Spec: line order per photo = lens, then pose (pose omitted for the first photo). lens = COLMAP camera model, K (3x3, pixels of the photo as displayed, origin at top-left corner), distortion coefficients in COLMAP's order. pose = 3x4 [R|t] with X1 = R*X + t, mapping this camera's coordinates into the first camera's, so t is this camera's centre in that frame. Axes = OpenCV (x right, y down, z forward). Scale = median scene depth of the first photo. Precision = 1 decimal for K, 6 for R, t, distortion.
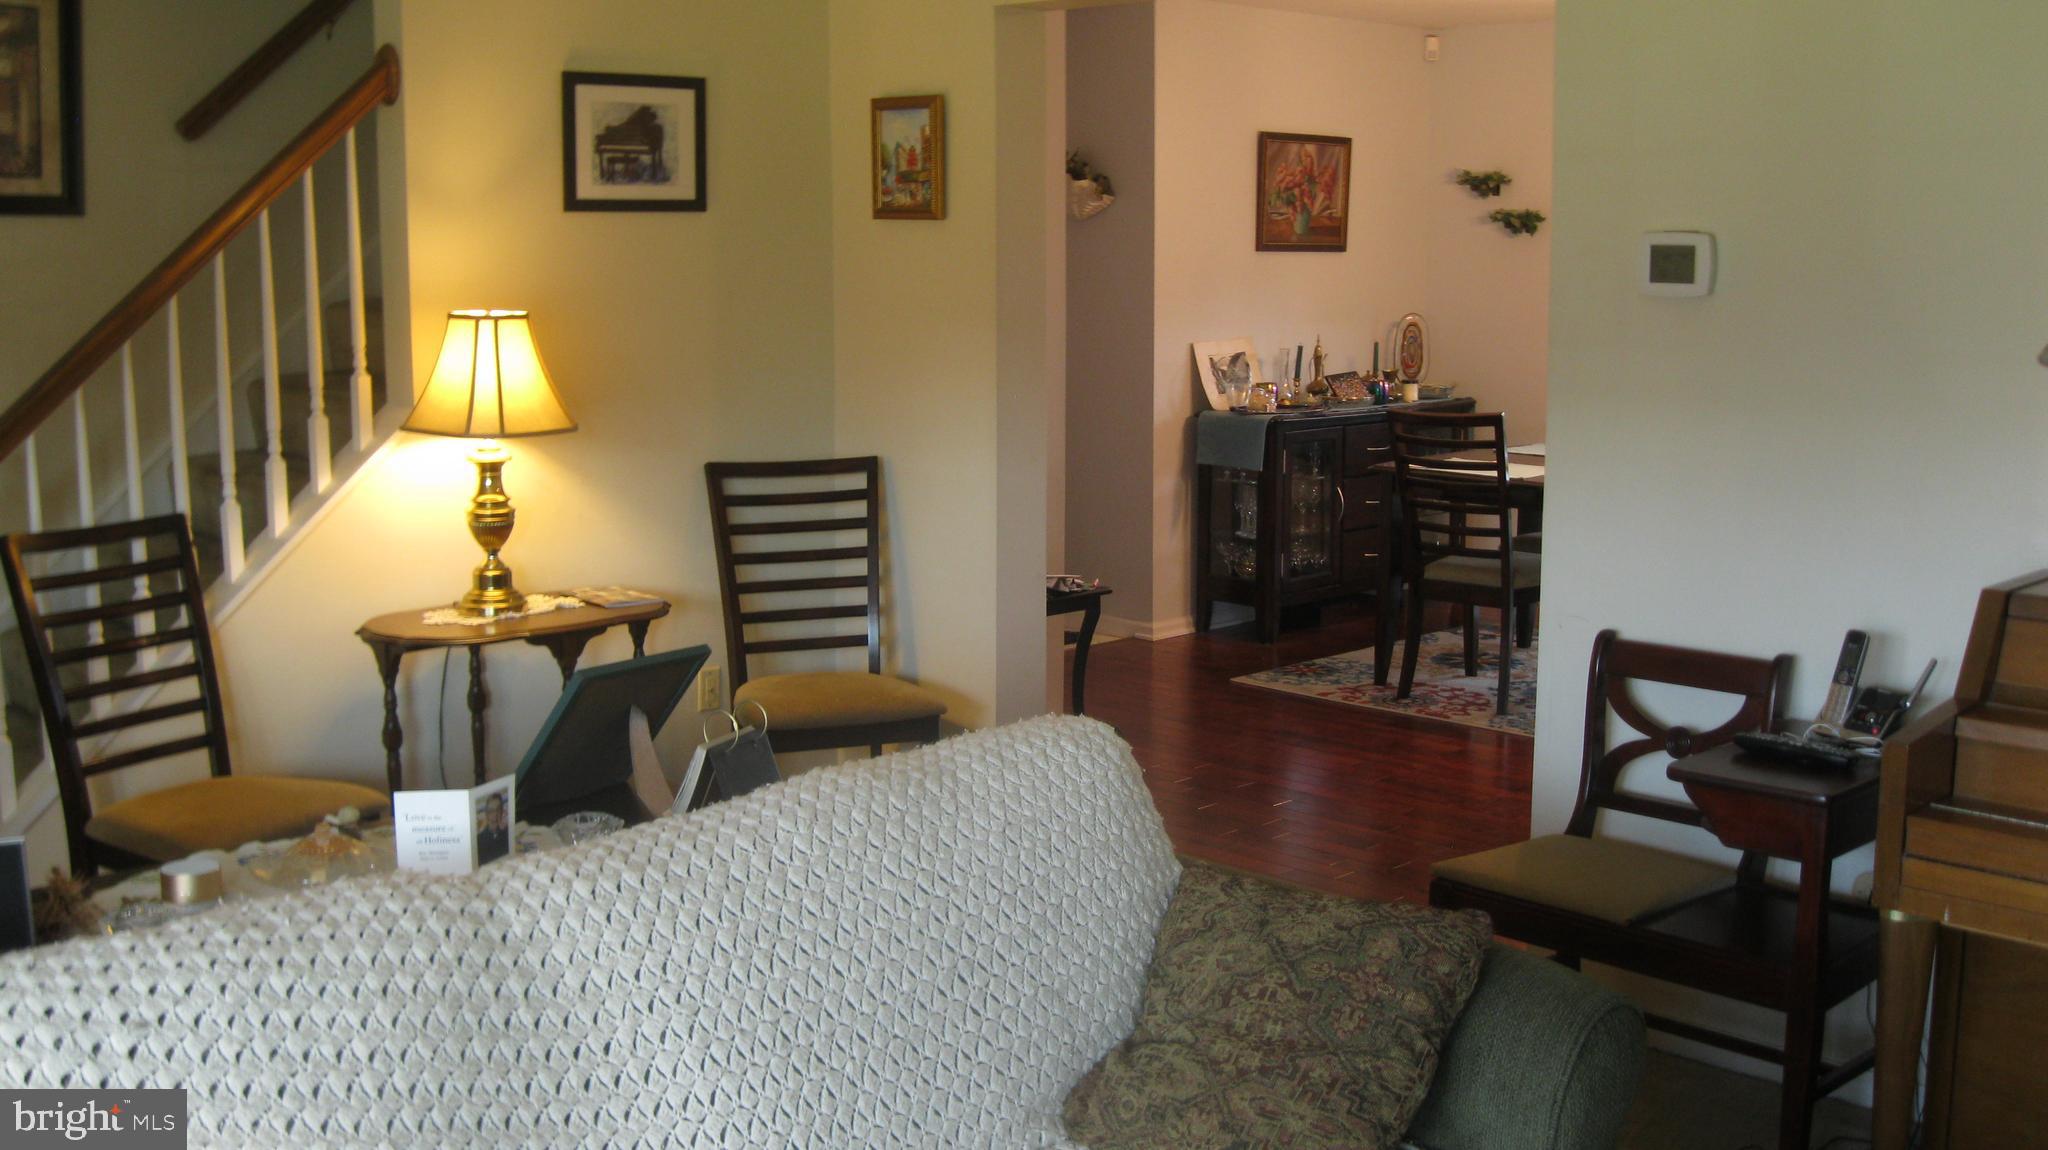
lens RADIAL K [[2138.9, 0, 1022.4], [0, 2138.9, 570.0], [0, 0, 1]] dist [-0.137973, -0.011898]
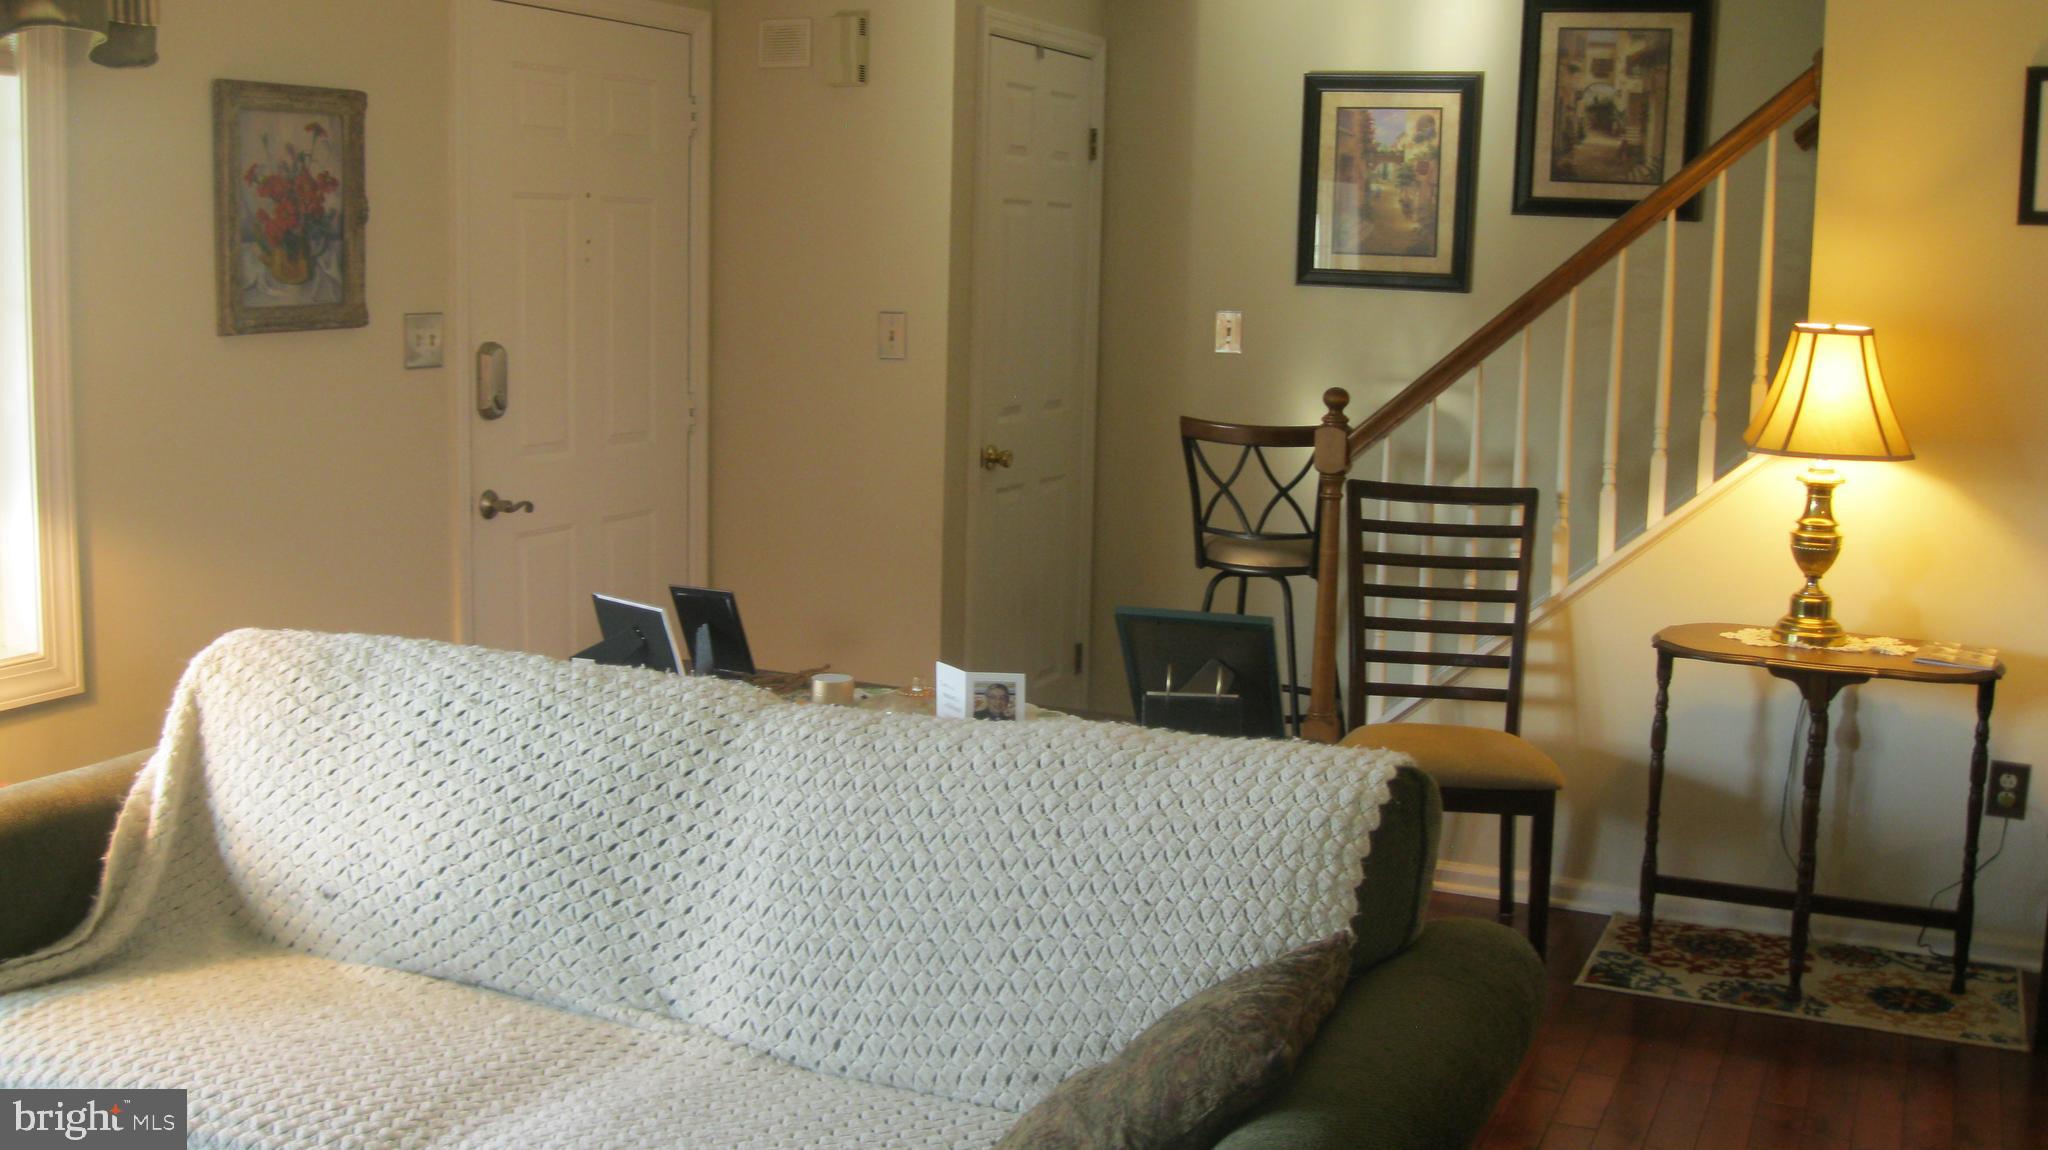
lens RADIAL K [[2179.3, 0, 1024.2], [0, 2179.3, 513.9], [0, 0, 1]] dist [-0.111145, 0.011790]
pose [[0.318535, 0.118795, -0.940438, 0.542413], [-0.162452, 0.984279, 0.069309, -0.046481], [0.933887, 0.130698, 0.332825, 0.350706]]
